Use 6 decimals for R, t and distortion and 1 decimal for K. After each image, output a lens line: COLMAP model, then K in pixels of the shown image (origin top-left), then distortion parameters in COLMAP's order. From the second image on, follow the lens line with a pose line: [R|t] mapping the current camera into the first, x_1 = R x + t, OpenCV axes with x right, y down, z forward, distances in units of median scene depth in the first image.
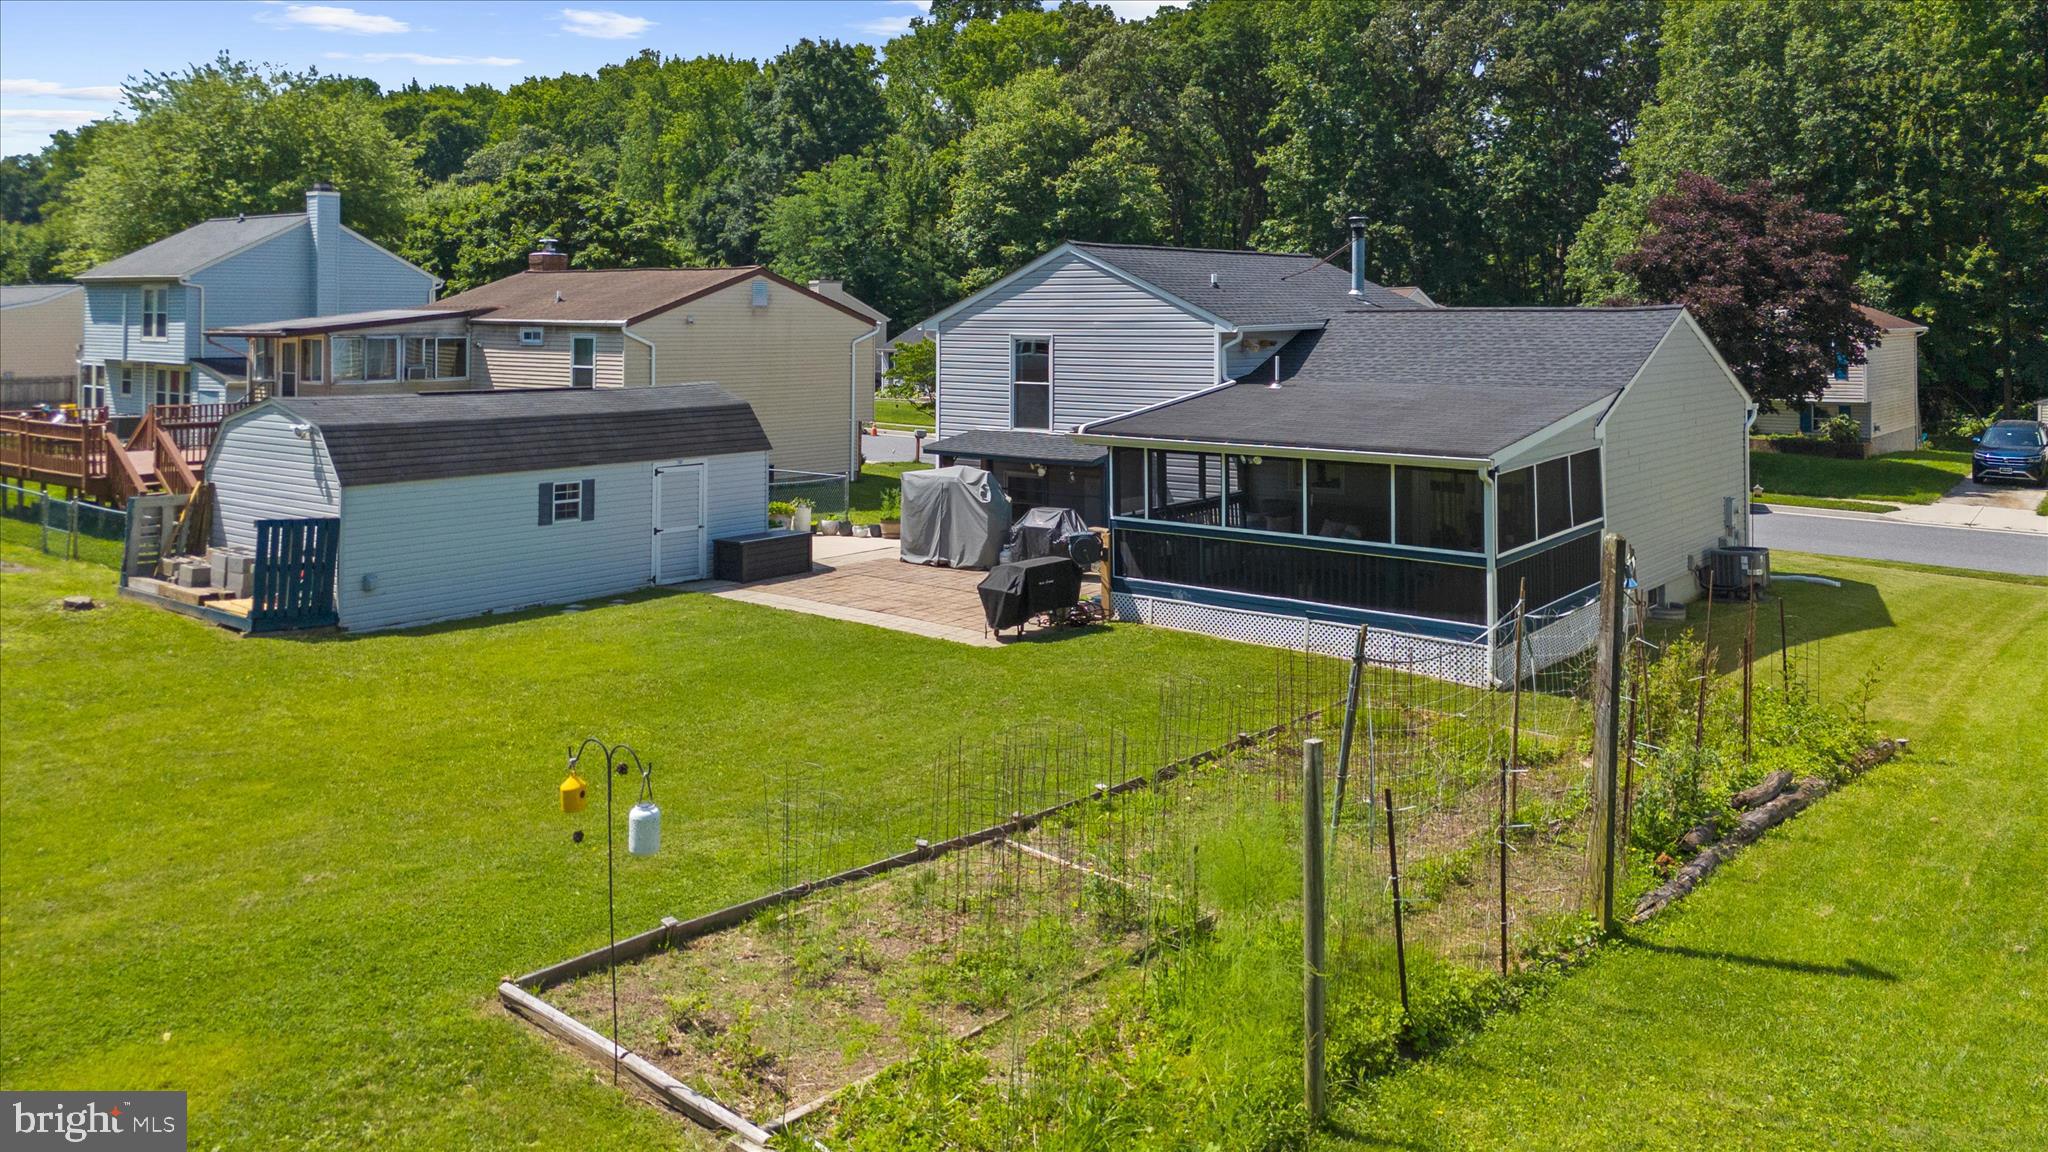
lens RADIAL K [[1714.0, 0, 1022.0], [0, 1714.0, 557.9], [0, 0, 1]] dist [0.070312, 0.001816]
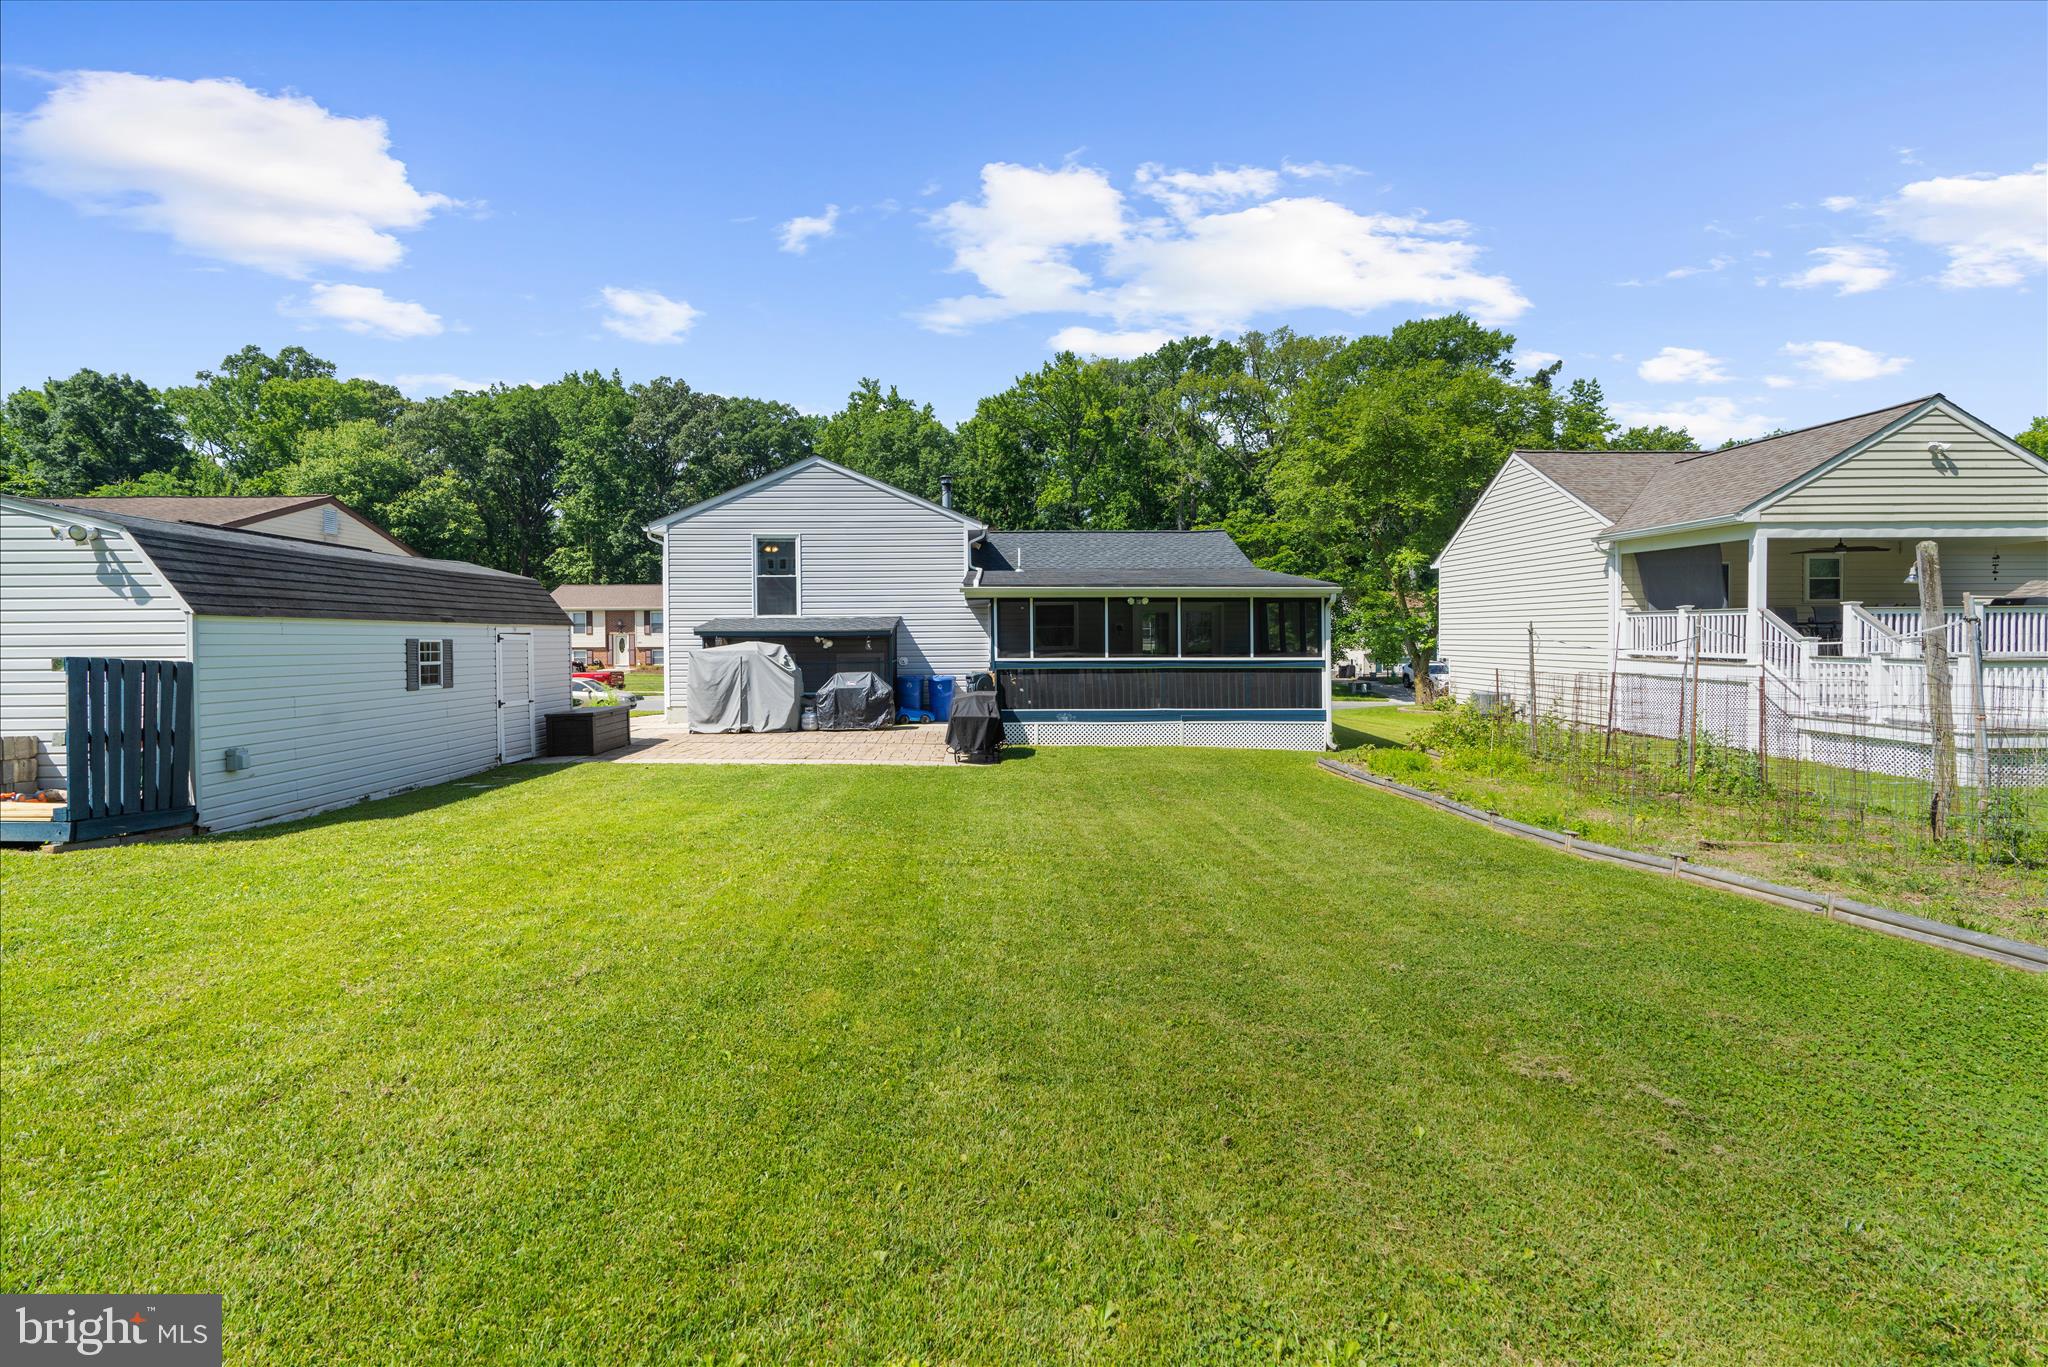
lens RADIAL K [[960.3, 0, 1023.4], [0, 960.3, 769.3], [0, 0, 1]] dist [-0.000797, 0.000708]
pose [[0.746847, -0.090374, 0.658826, -0.313332], [0.102428, 0.994533, 0.020312, 0.033598], [-0.657060, 0.052312, 0.752021, 0.398634]]
